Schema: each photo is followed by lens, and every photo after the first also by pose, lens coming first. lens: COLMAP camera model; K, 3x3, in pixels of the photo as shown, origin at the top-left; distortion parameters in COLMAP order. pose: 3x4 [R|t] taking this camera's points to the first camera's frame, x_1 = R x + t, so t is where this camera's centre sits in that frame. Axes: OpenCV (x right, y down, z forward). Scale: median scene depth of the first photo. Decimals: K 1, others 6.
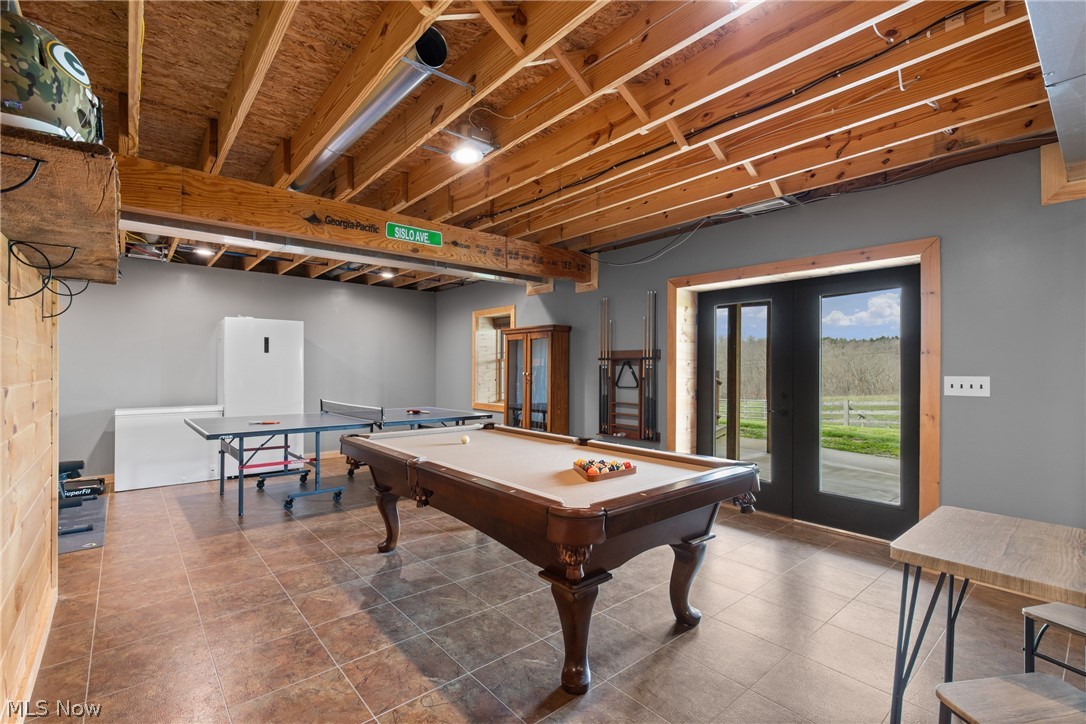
lens RADIAL K [[487.6, 0, 539.5], [0, 487.6, 365.3], [0, 0, 1]] dist [0.005791, -0.000199]
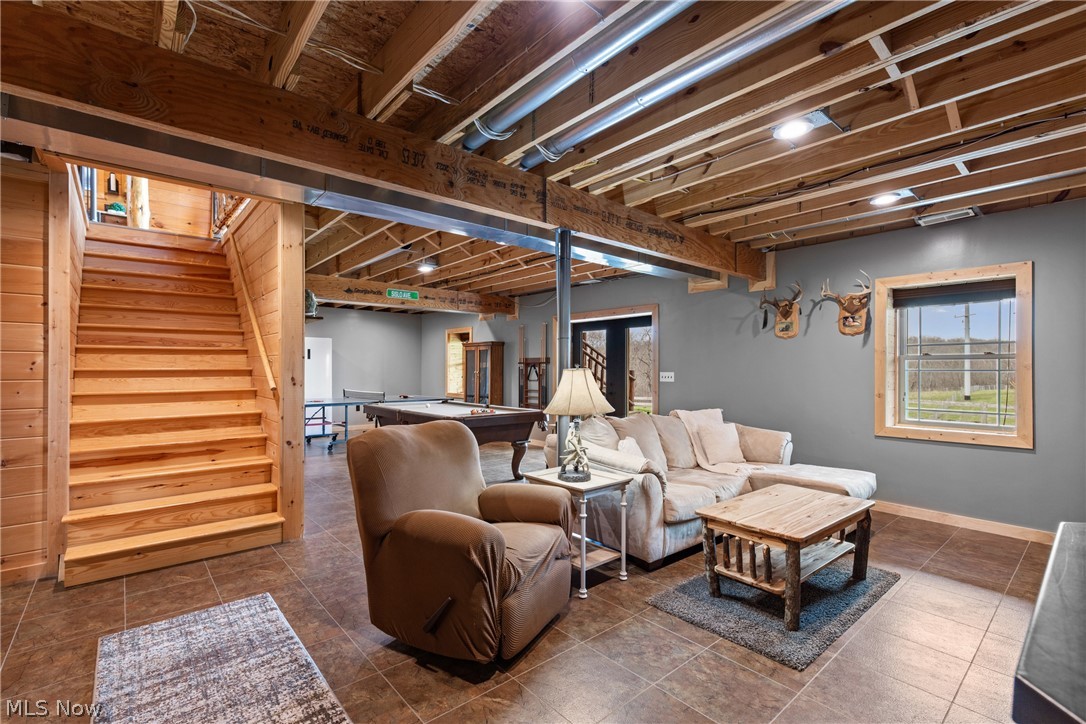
lens RADIAL K [[487.6, 0, 541.3], [0, 487.6, 363.9], [0, 0, 1]] dist [0.005791, -0.000199]
pose [[0.999978, -0.002227, 0.006267, 0.192050], [0.002260, 0.999983, -0.005305, -0.001589], [-0.006256, 0.005319, 0.999966, -0.631326]]
